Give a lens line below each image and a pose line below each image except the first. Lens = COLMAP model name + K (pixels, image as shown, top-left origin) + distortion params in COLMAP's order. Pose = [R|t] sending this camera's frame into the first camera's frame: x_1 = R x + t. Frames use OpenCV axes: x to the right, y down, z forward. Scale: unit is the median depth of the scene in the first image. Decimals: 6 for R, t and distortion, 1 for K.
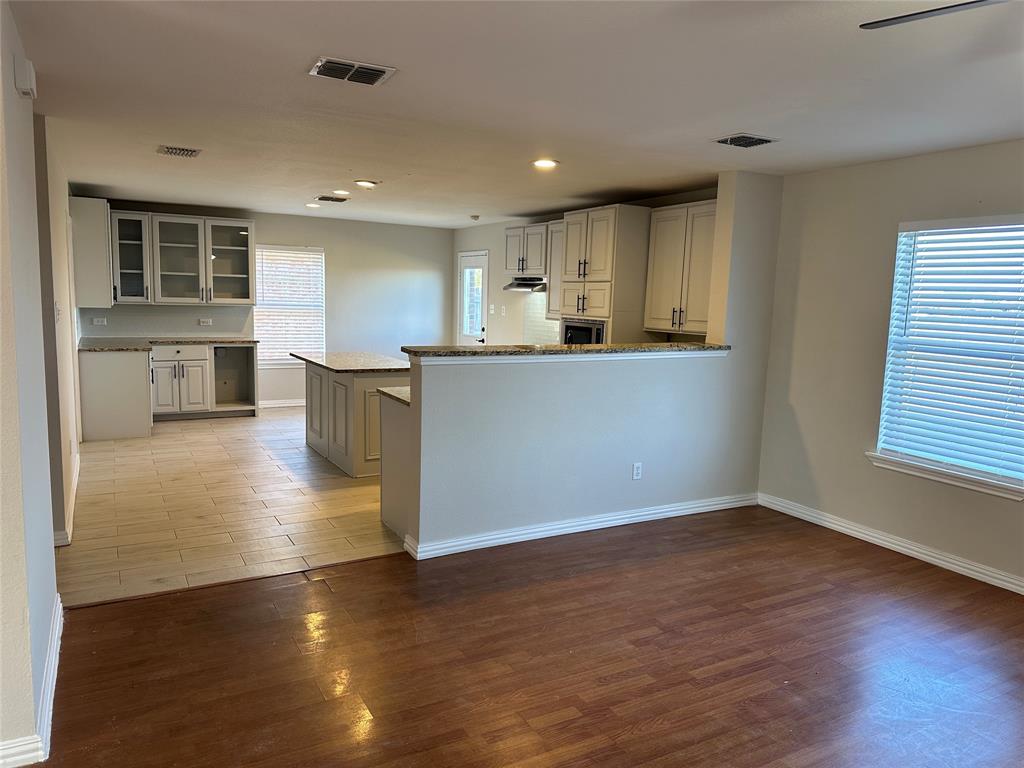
lens RADIAL K [[727.9, 0, 509.2], [0, 727.9, 383.7], [0, 0, 1]] dist [0.051919, -0.075831]
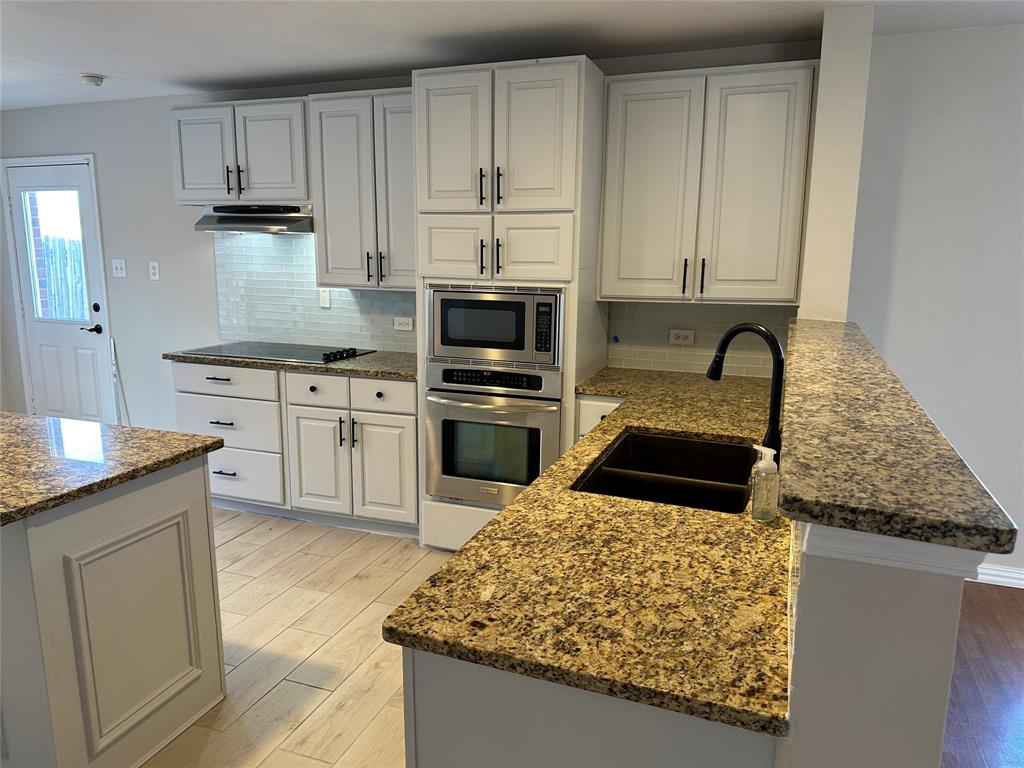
lens RADIAL K [[727.9, 0, 504.3], [0, 727.9, 386.2], [0, 0, 1]] dist [0.051919, -0.075831]
pose [[0.765121, -0.147965, 0.626654, -0.219309], [0.093757, 0.988467, 0.118921, -0.076530], [-0.637023, -0.032236, 0.770170, 0.572181]]
